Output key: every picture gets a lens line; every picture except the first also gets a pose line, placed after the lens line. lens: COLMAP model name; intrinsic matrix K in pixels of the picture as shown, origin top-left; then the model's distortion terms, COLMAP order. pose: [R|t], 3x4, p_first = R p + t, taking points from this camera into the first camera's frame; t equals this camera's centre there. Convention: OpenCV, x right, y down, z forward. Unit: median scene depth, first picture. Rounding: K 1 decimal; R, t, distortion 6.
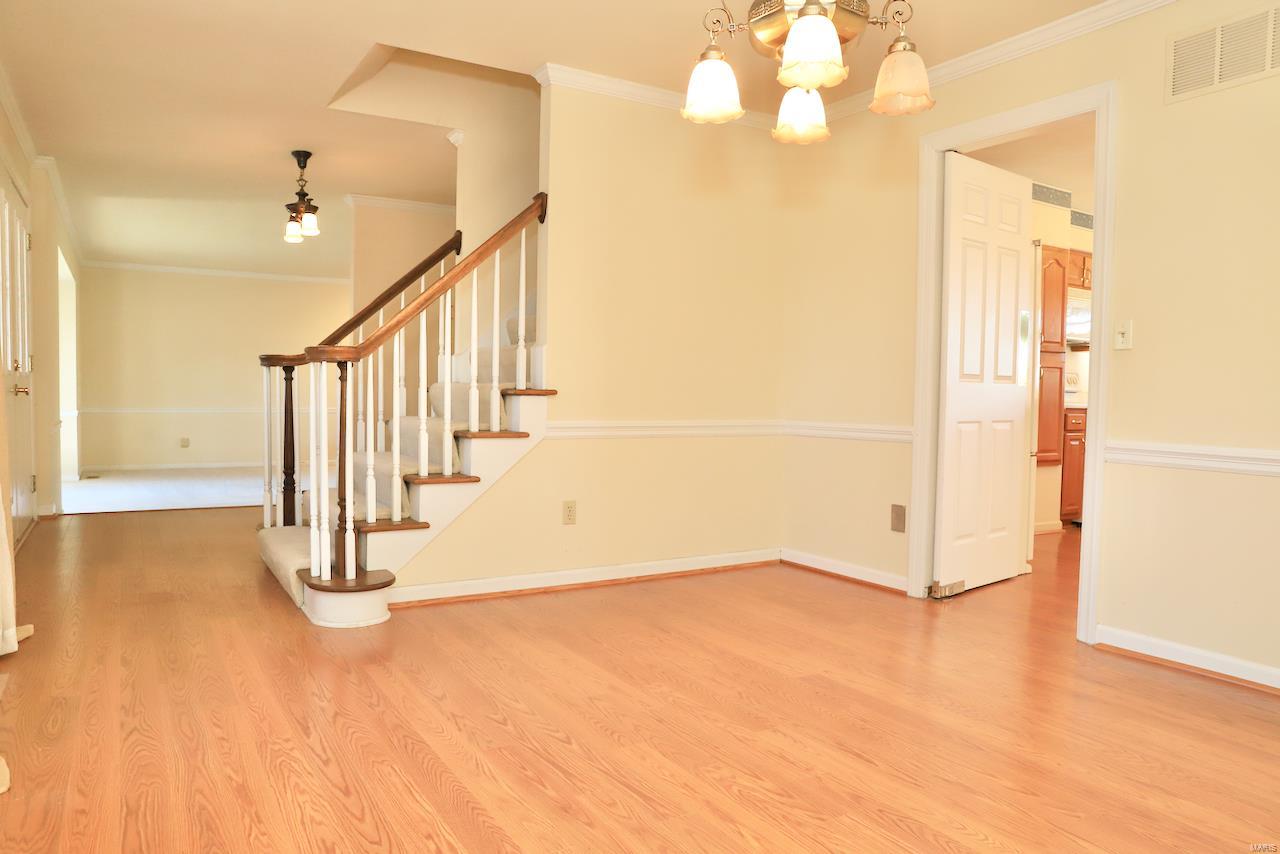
lens RADIAL K [[890.8, 0, 657.2], [0, 890.8, 428.7], [0, 0, 1]] dist [-0.115849, 0.088476]
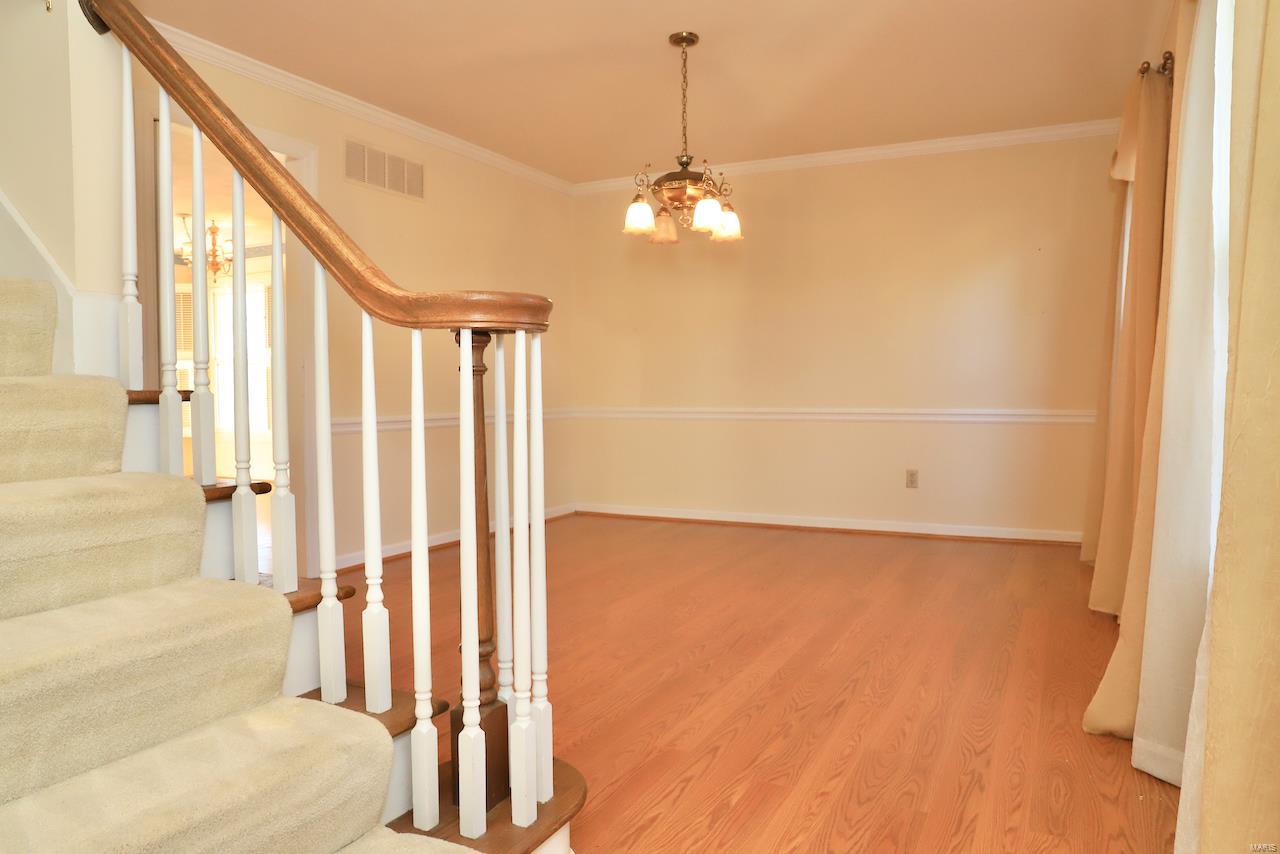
lens RADIAL K [[890.8, 0, 657.2], [0, 890.8, 428.7], [0, 0, 1]] dist [-0.115849, 0.088476]
pose [[-0.546685, -0.053963, 0.835598, -1.199139], [0.031620, 0.995879, 0.085001, -0.095059], [-0.836741, 0.072891, -0.542726, 1.795793]]
